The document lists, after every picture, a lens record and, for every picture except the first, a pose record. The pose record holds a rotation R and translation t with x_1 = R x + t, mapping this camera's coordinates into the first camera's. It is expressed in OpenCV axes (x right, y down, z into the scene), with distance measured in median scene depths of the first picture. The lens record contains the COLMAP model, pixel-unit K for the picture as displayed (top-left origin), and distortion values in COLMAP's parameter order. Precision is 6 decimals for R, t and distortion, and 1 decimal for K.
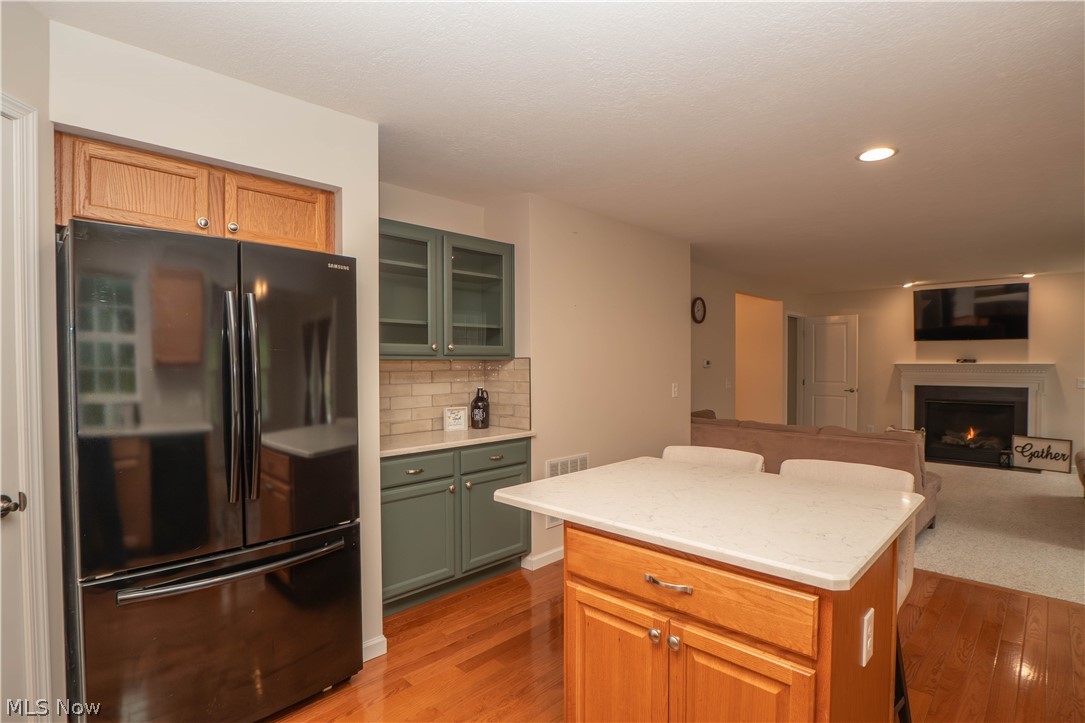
lens RADIAL K [[554.4, 0, 532.0], [0, 554.4, 372.4], [0, 0, 1]] dist [-0.033241, 0.004523]
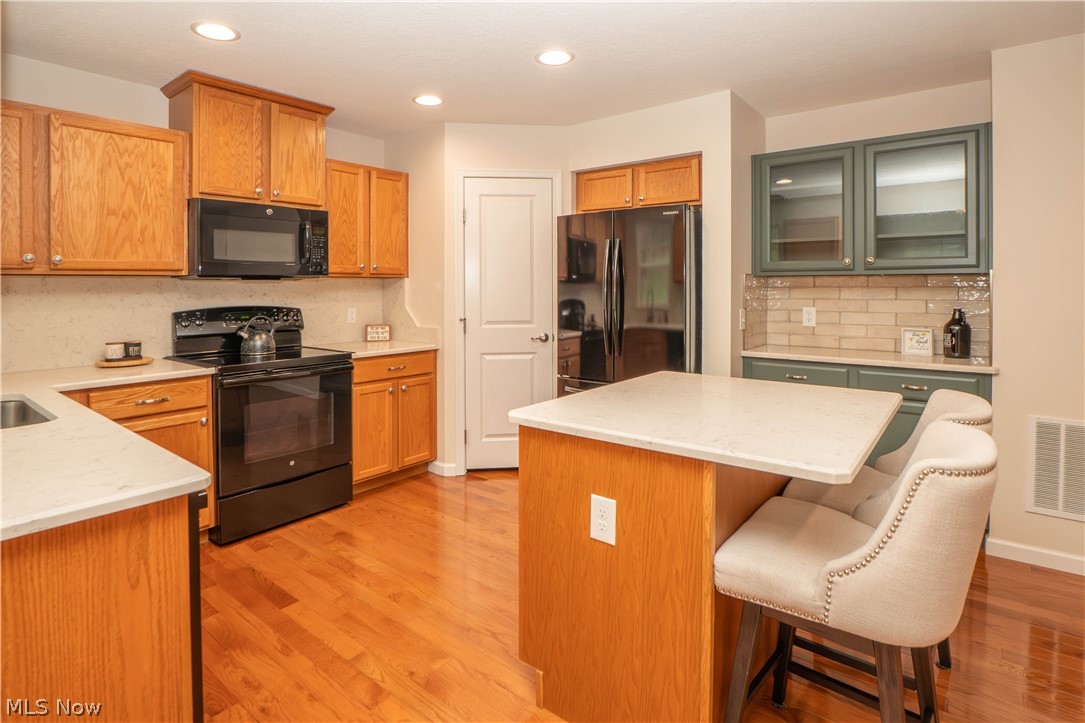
lens RADIAL K [[554.4, 0, 524.3], [0, 554.4, 294.1], [0, 0, 1]] dist [-0.033241, 0.004523]
pose [[0.080179, 0.011232, -0.996717, 0.665715], [-0.016933, 0.999808, 0.009904, 0.010534], [0.996637, 0.016083, 0.080354, 0.307136]]
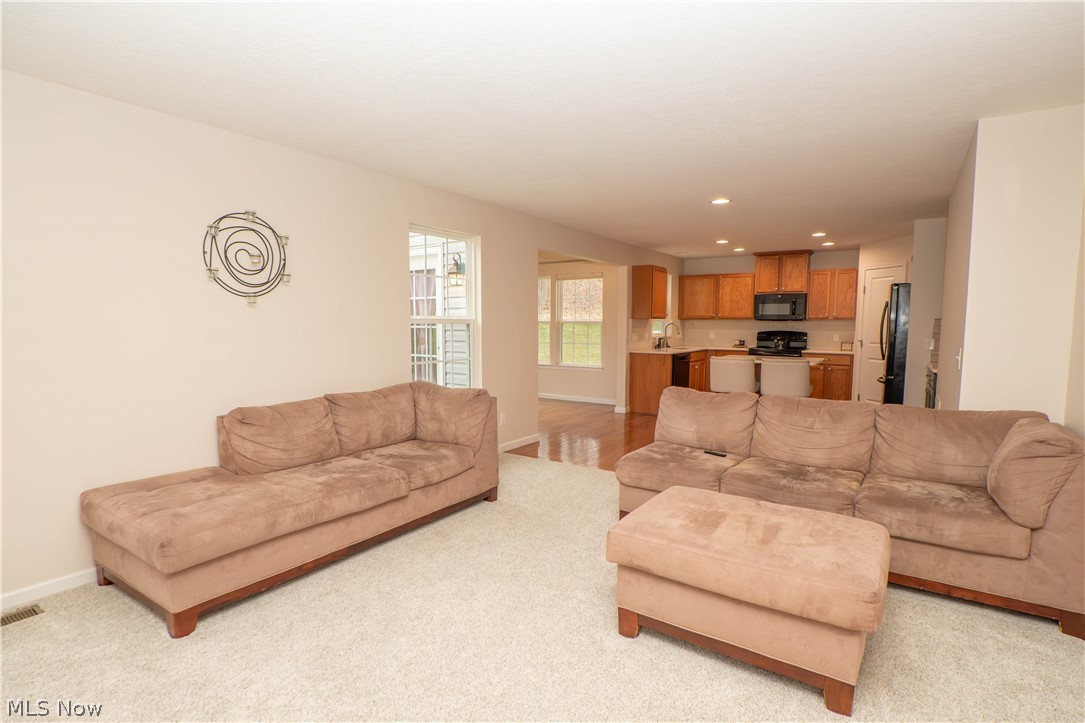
lens RADIAL K [[554.4, 0, 533.1], [0, 554.4, 371.7], [0, 0, 1]] dist [-0.033241, 0.004523]
pose [[-0.986798, 0.010316, -0.161627, 1.157891], [-0.008370, 0.993387, 0.114506, -0.037753], [0.161740, 0.114347, -0.980186, 1.993554]]
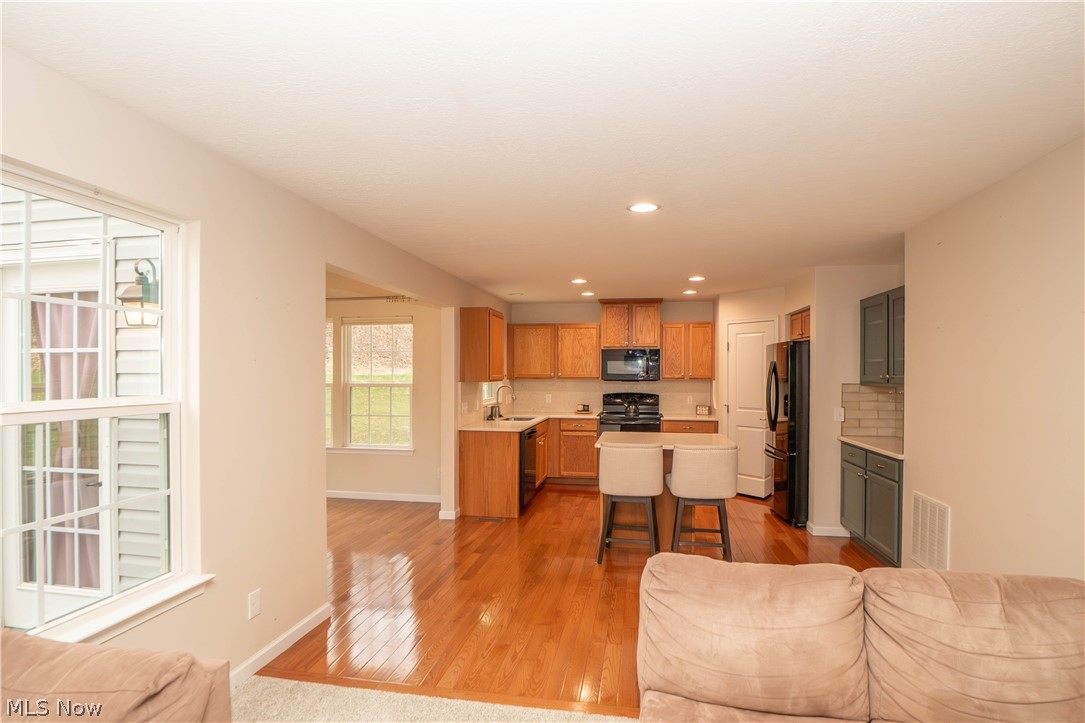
lens RADIAL K [[554.4, 0, 557.2], [0, 554.4, 367.9], [0, 0, 1]] dist [-0.033241, 0.004523]
pose [[-0.820047, -0.006394, -0.572261, 1.084202], [-0.017562, 0.999748, 0.013996, -0.061753], [0.572027, 0.021527, -0.819952, 1.350288]]
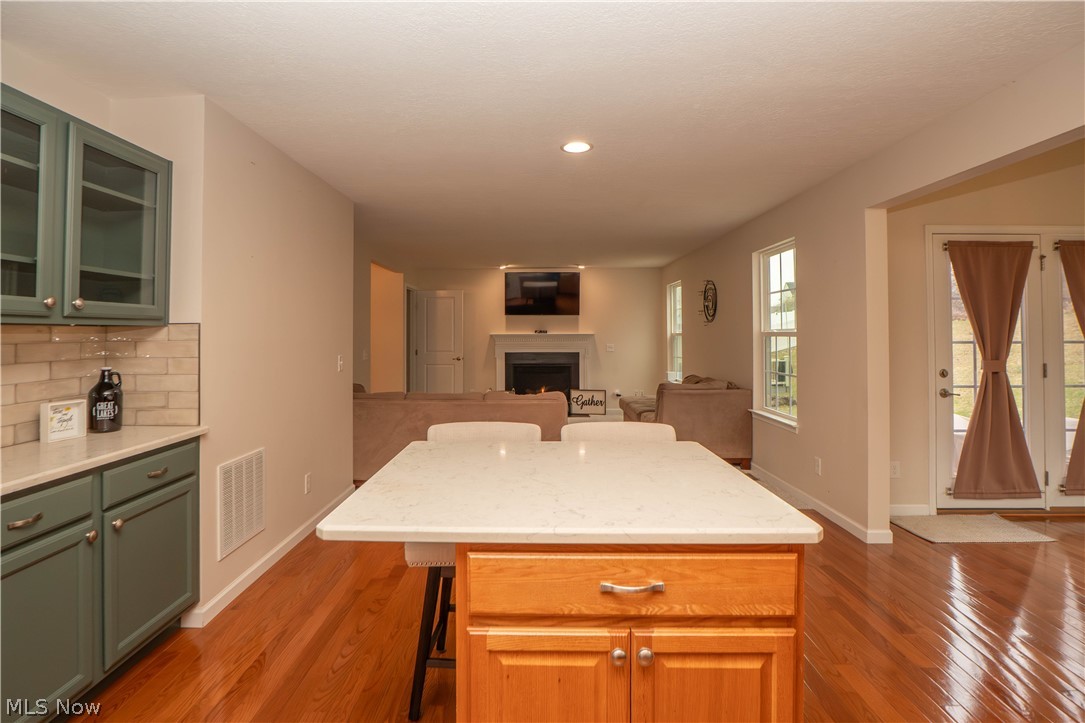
lens RADIAL K [[554.4, 0, 529.8], [0, 554.4, 316.1], [0, 0, 1]] dist [-0.033241, 0.004523]
pose [[0.720684, 0.021892, 0.692918, -0.183001], [0.014835, 0.998785, -0.046985, 0.003647], [-0.693105, 0.044141, 0.719484, 0.198037]]
